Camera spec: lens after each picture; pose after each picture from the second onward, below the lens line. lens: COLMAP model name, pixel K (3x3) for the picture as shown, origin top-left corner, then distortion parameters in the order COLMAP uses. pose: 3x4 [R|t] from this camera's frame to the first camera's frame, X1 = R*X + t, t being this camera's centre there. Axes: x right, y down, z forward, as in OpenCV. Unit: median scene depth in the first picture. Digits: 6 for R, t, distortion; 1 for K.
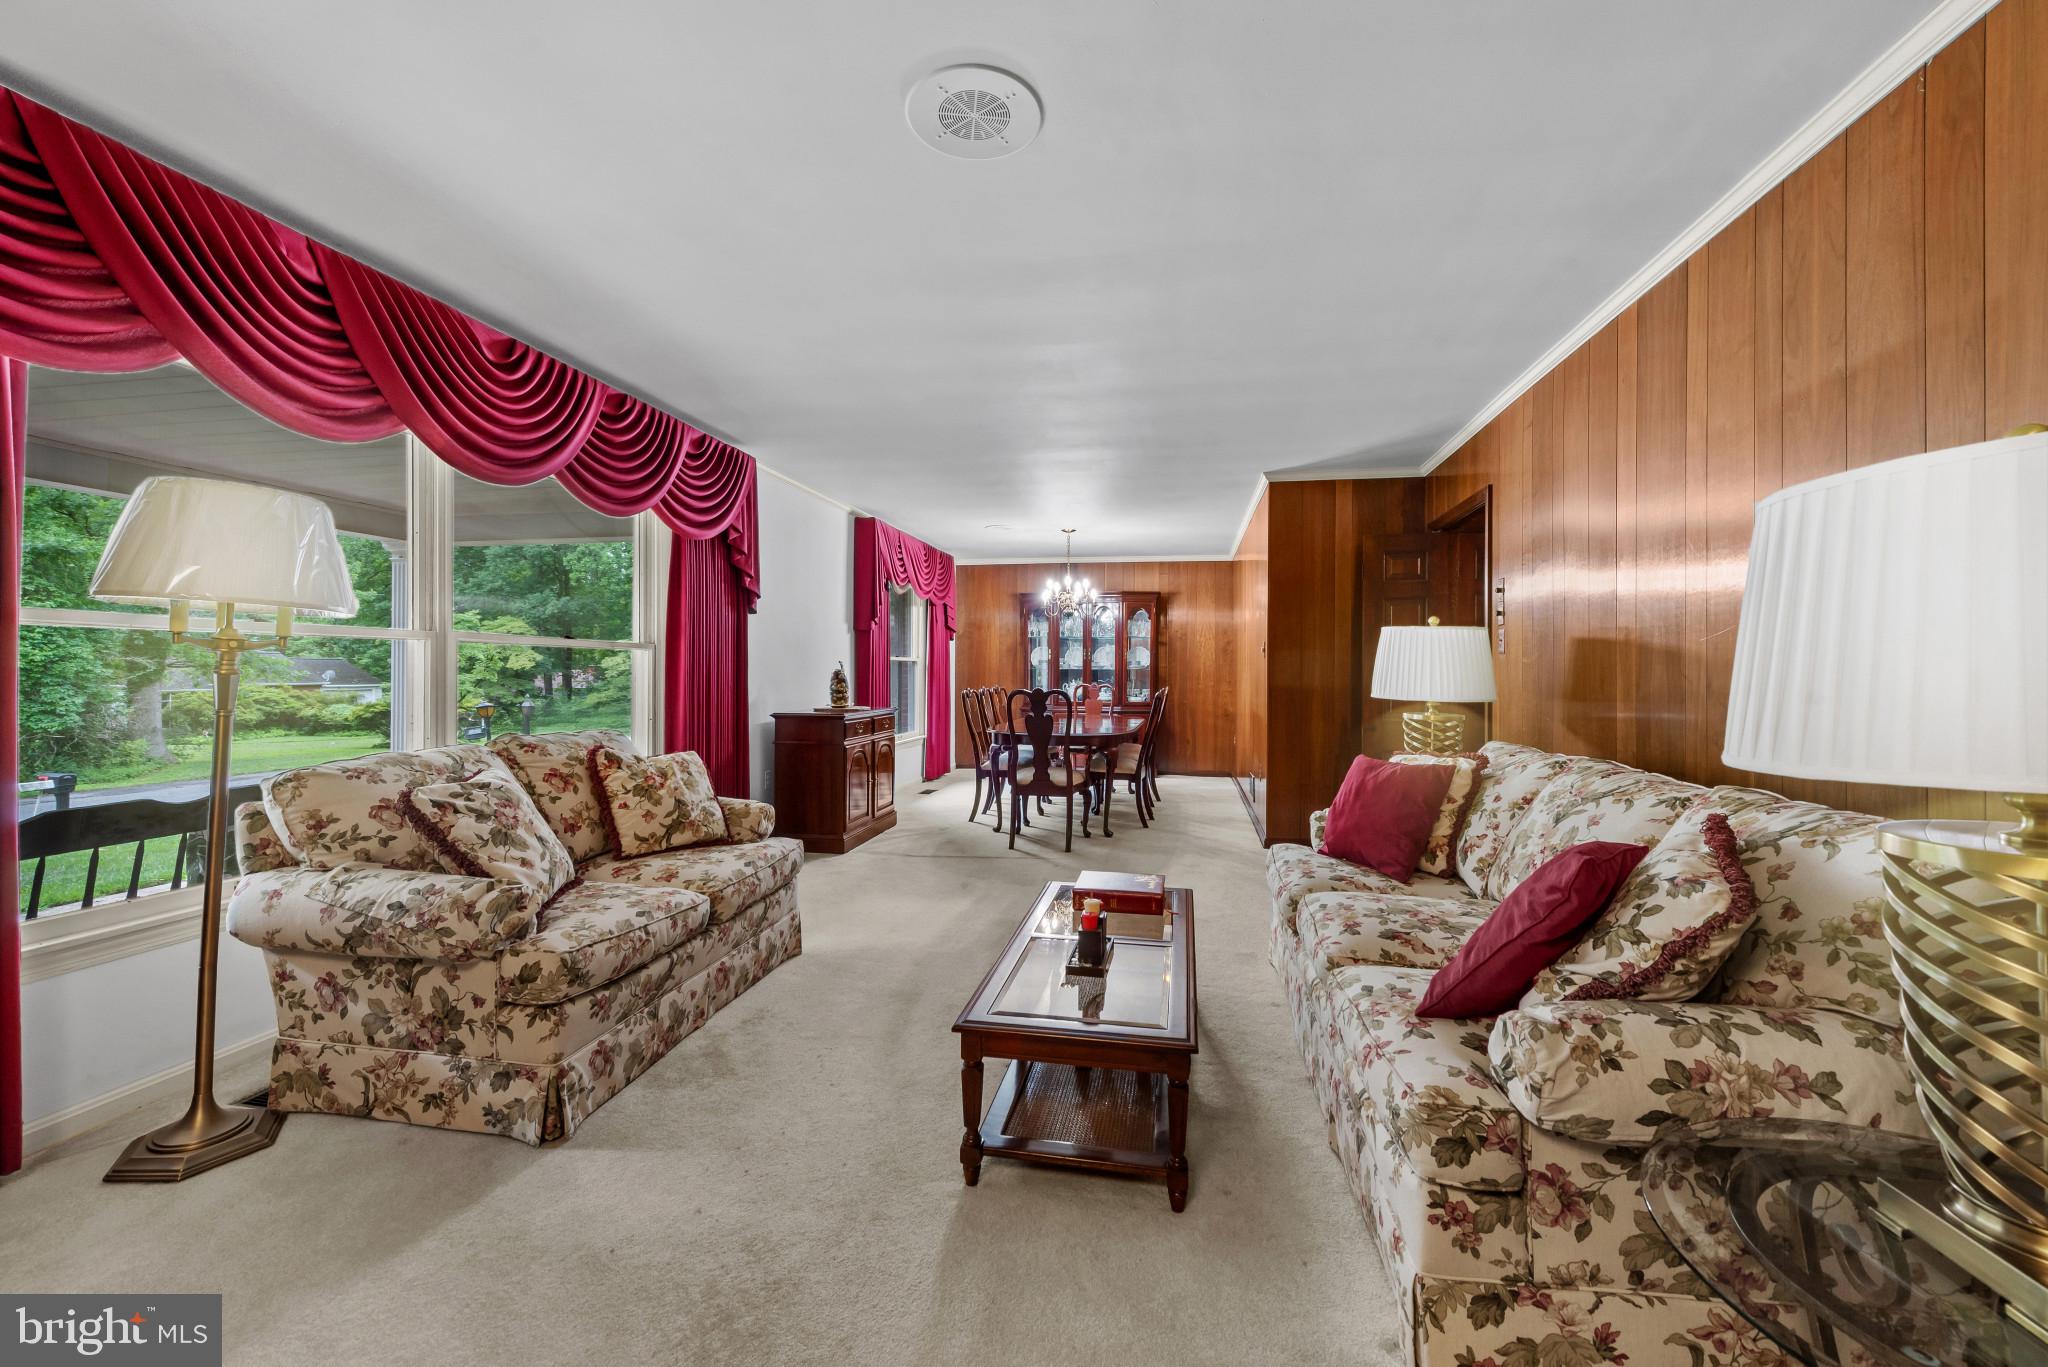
lens RADIAL K [[822.6, 0, 1024.8], [0, 822.6, 676.3], [0, 0, 1]] dist [0.008130, -0.000609]
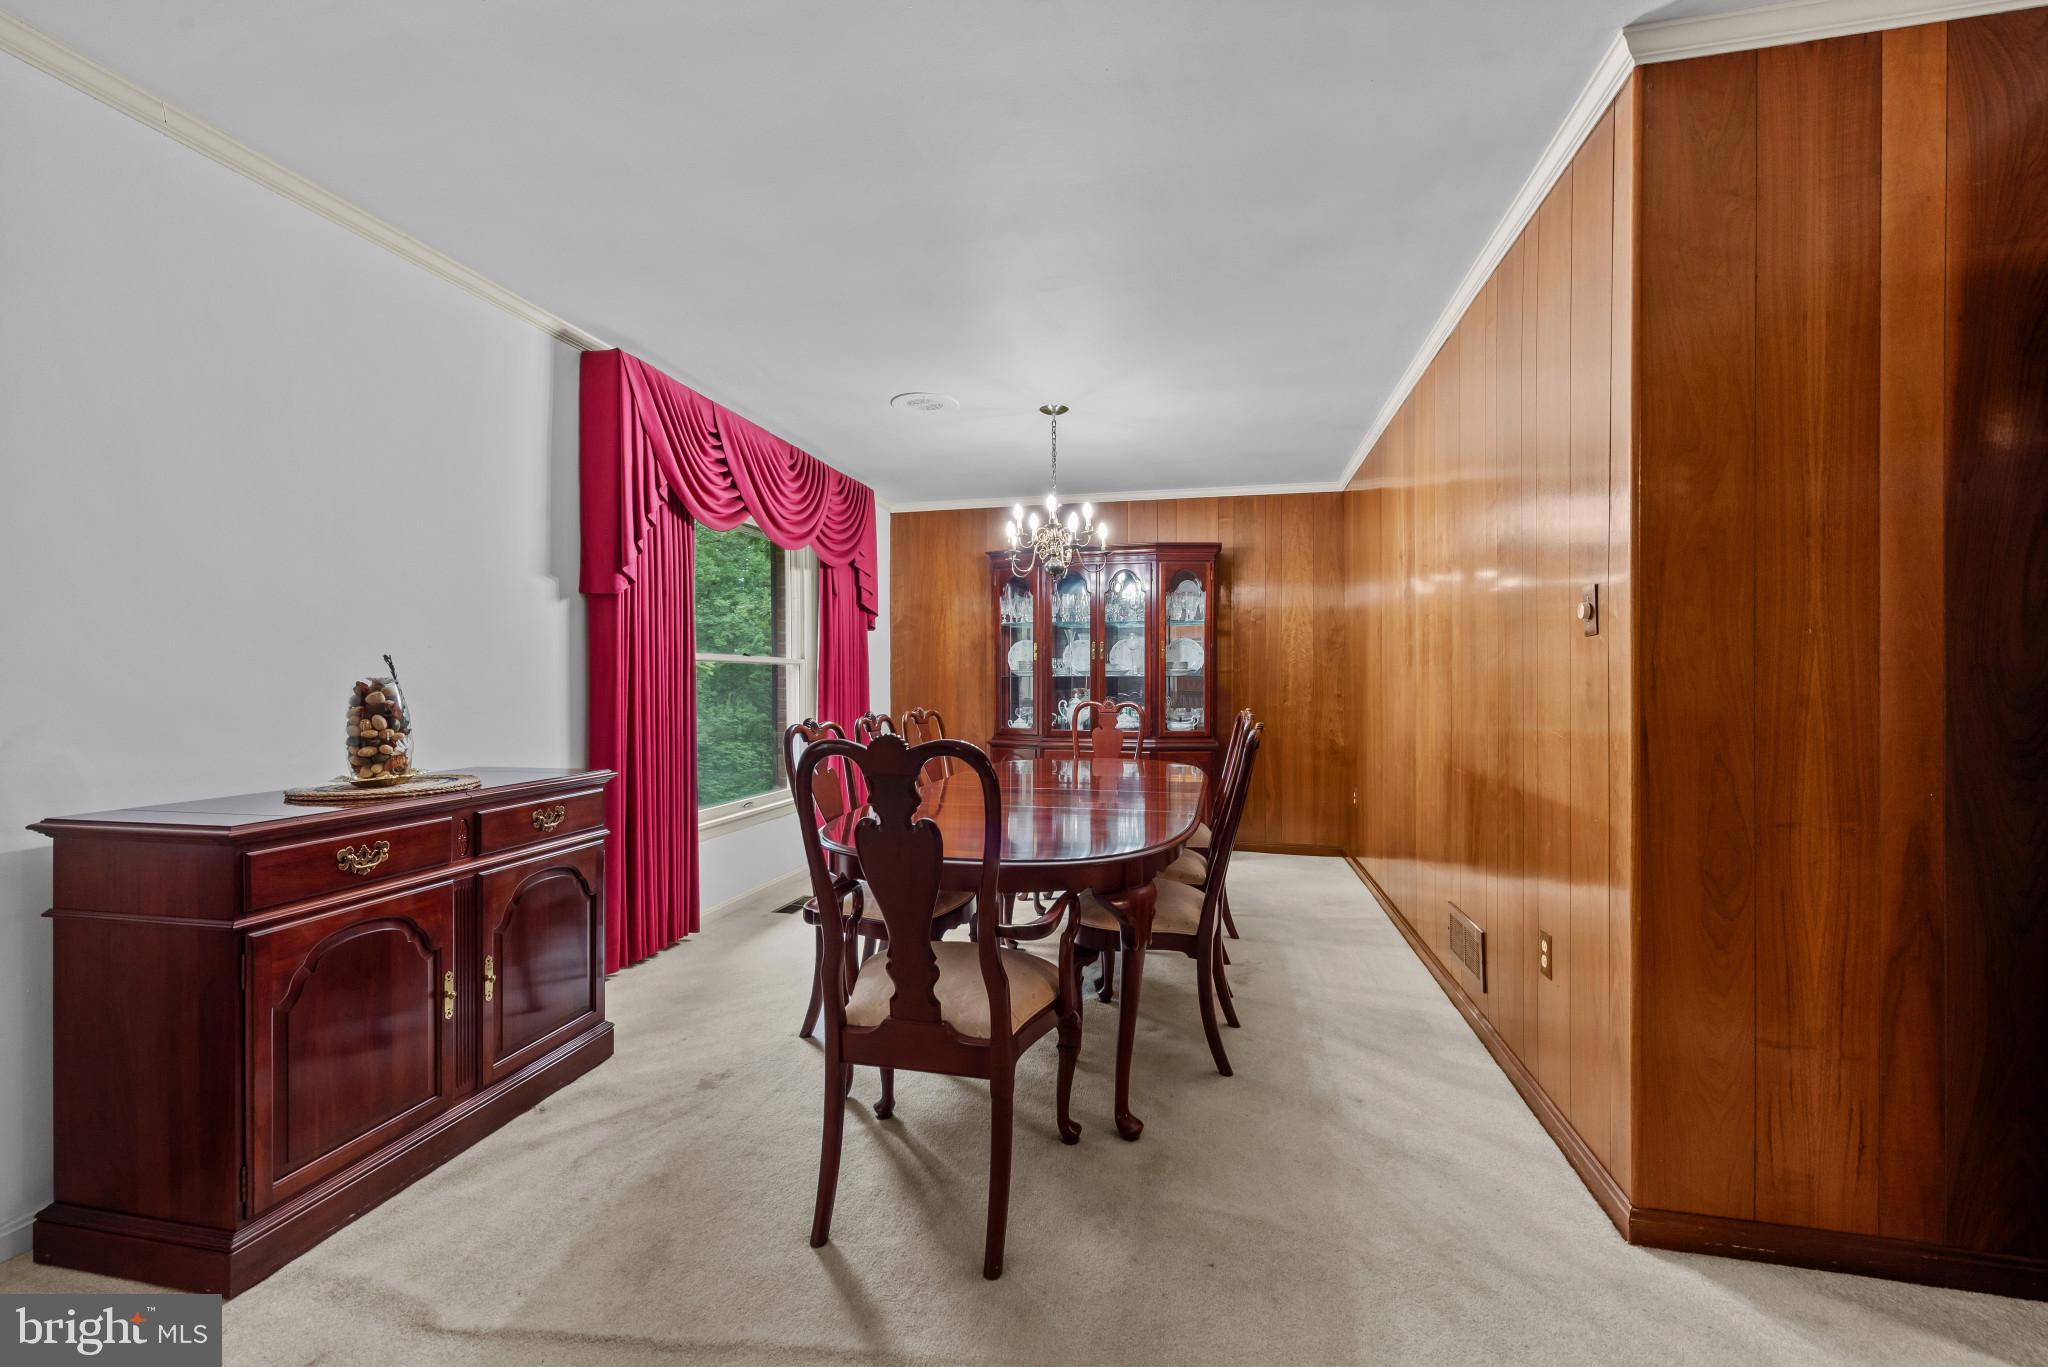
lens RADIAL K [[815.6, 0, 1028.4], [0, 815.6, 686.5], [0, 0, 1]] dist [0.007799, -0.000724]
pose [[0.999334, -0.008007, -0.035589, 0.198943], [0.008016, 0.999968, 0.000104, -0.007214], [0.035587, -0.000389, 0.999367, 1.753872]]
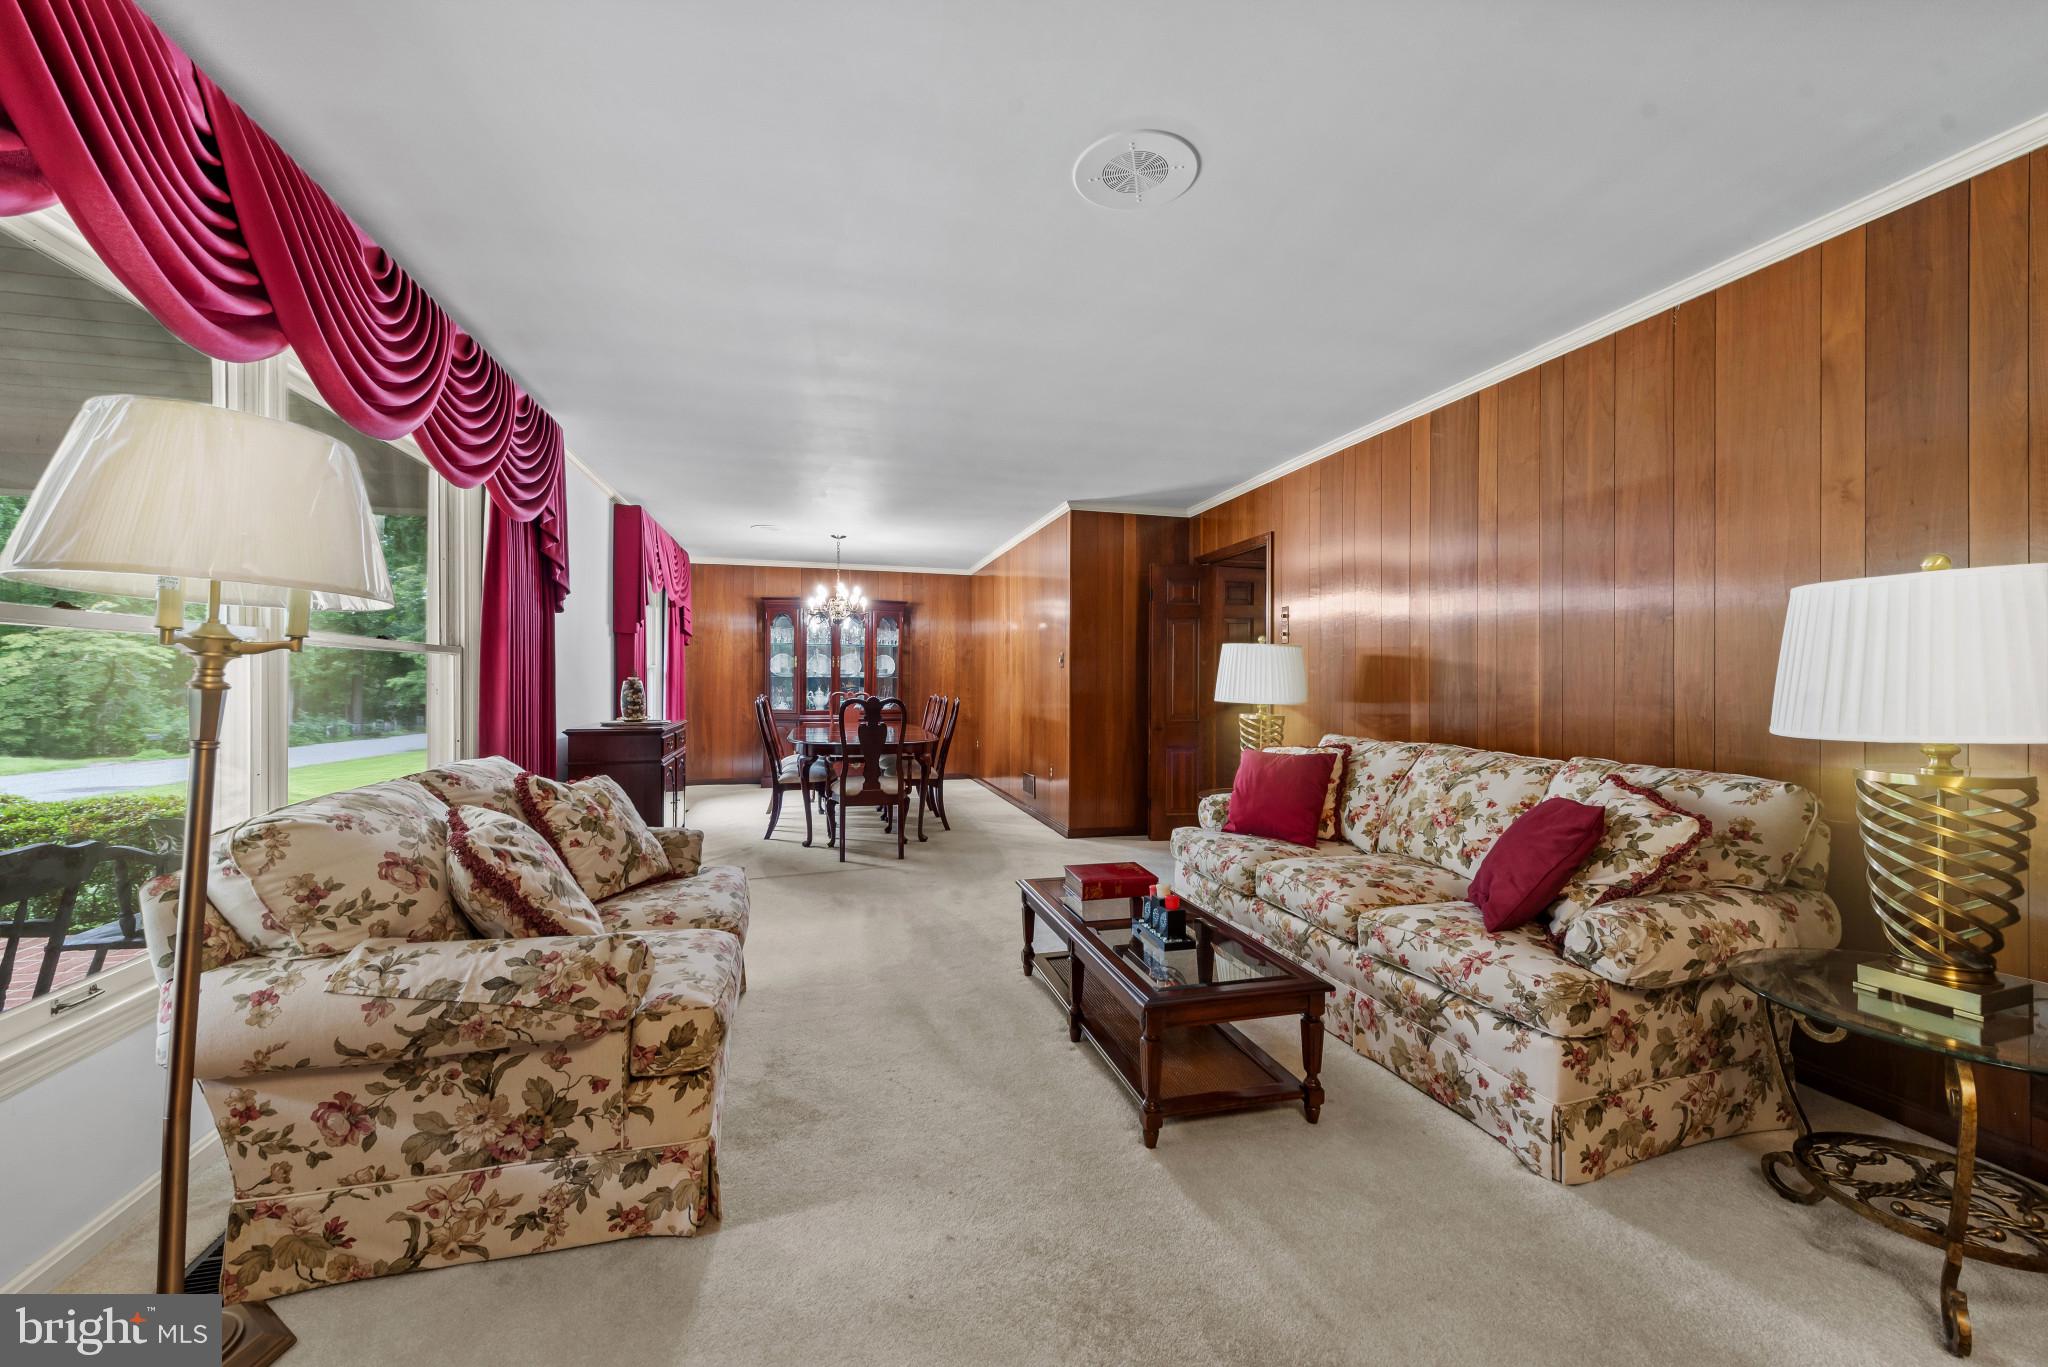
lens RADIAL K [[815.6, 0, 1028.4], [0, 815.6, 686.5], [0, 0, 1]] dist [0.007799, -0.000724]
pose [[0.901859, -0.005140, 0.432001, -0.593973], [0.003457, 0.999983, 0.004681, -0.005379], [-0.432017, -0.002729, 0.901861, 0.075761]]
